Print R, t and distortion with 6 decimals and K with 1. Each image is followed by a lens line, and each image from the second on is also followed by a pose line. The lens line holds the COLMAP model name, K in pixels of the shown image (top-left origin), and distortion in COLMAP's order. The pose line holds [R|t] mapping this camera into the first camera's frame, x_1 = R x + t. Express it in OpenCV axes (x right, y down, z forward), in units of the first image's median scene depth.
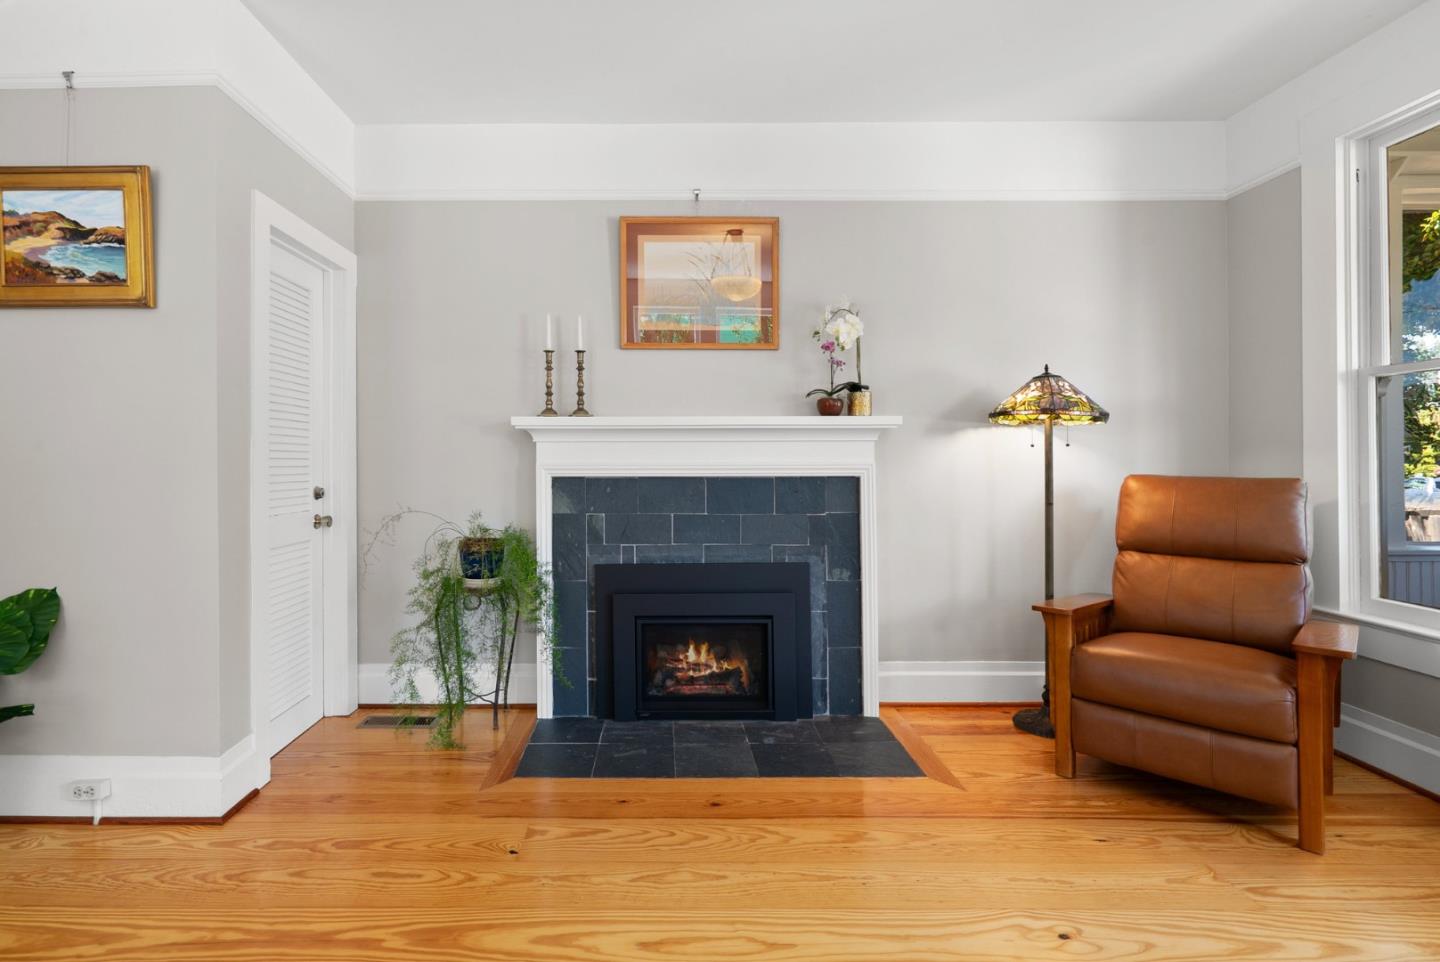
lens RADIAL K [[687.8, 0, 718.3], [0, 687.8, 456.8], [0, 0, 1]] dist [0.000420, 0.000010]
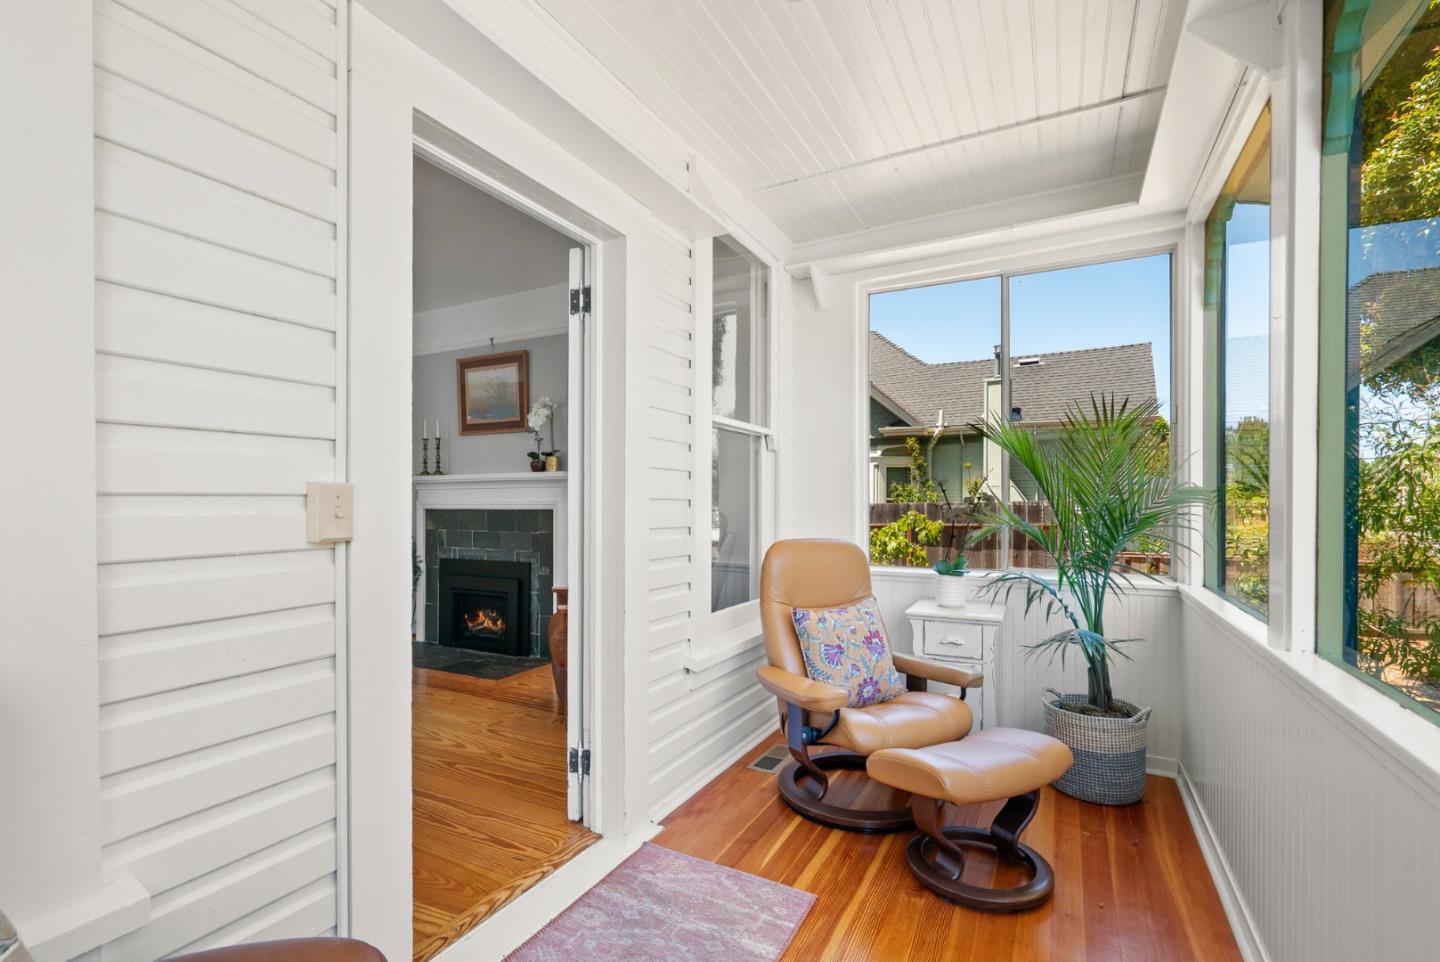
lens RADIAL K [[674.8, 0, 722.4], [0, 674.8, 488.6], [0, 0, 1]] dist [-0.000214, 0.000319]
pose [[0.877993, -0.010969, -0.478547, 1.293596], [0.010119, 0.999939, -0.004354, -0.008882], [0.478566, -0.001019, 0.878051, -0.183786]]
